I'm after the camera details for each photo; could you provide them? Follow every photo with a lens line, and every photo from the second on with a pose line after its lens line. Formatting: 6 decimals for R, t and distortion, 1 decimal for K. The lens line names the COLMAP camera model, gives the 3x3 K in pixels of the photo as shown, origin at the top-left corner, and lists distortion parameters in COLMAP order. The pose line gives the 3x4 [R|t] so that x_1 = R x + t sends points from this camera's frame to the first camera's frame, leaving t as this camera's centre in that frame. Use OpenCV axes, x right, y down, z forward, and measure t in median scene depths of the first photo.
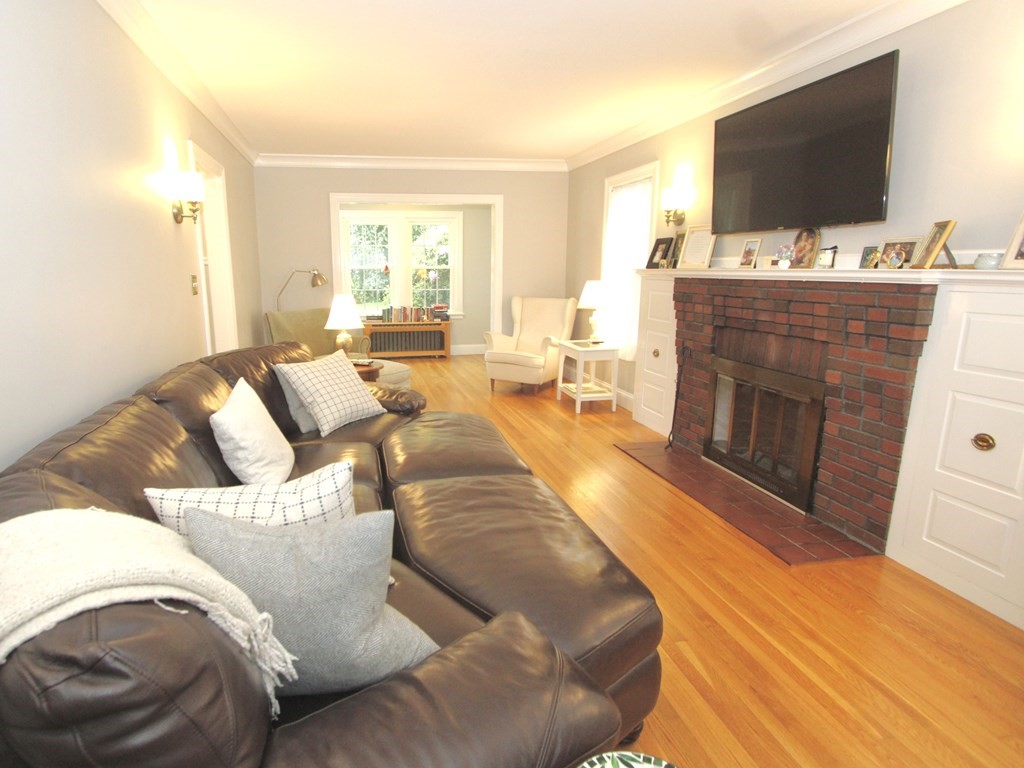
lens RADIAL K [[516.9, 0, 503.8], [0, 516.9, 383.2], [0, 0, 1]] dist [-0.005613, -0.000548]
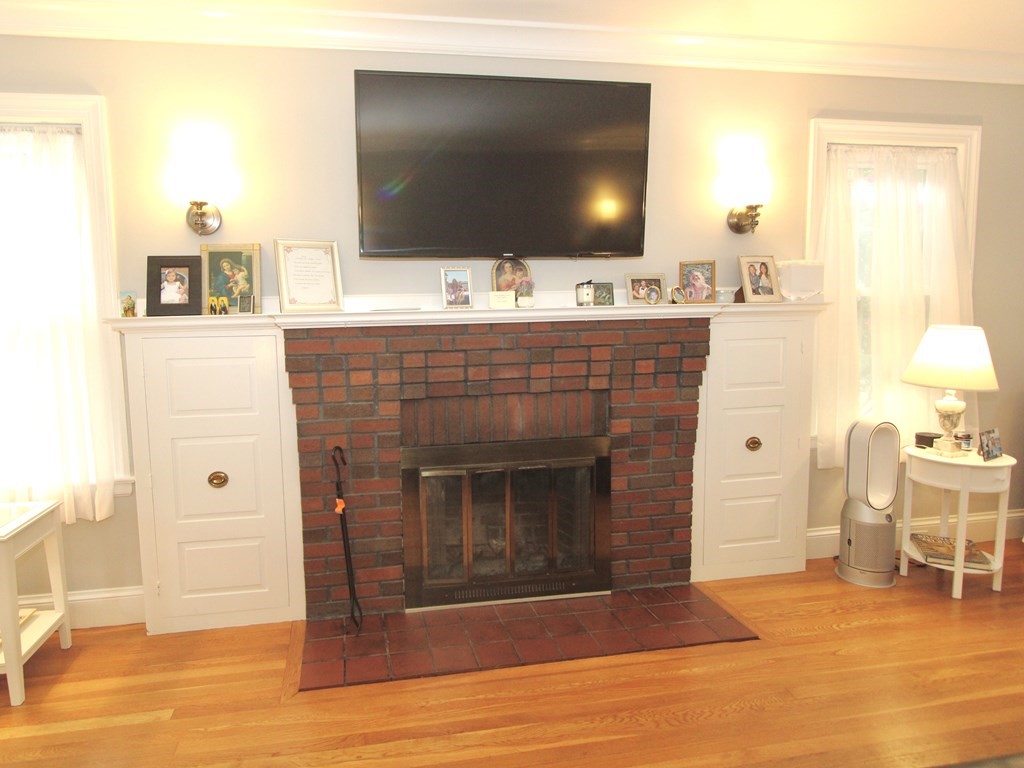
lens RADIAL K [[575.3, 0, 511.2], [0, 575.3, 380.5], [0, 0, 1]] dist [-0.008546, -0.000651]
pose [[0.123543, -0.125791, 0.984334, -0.318122], [0.236844, 0.967004, 0.093850, -0.208492], [-0.963661, 0.221539, 0.149259, 0.944426]]
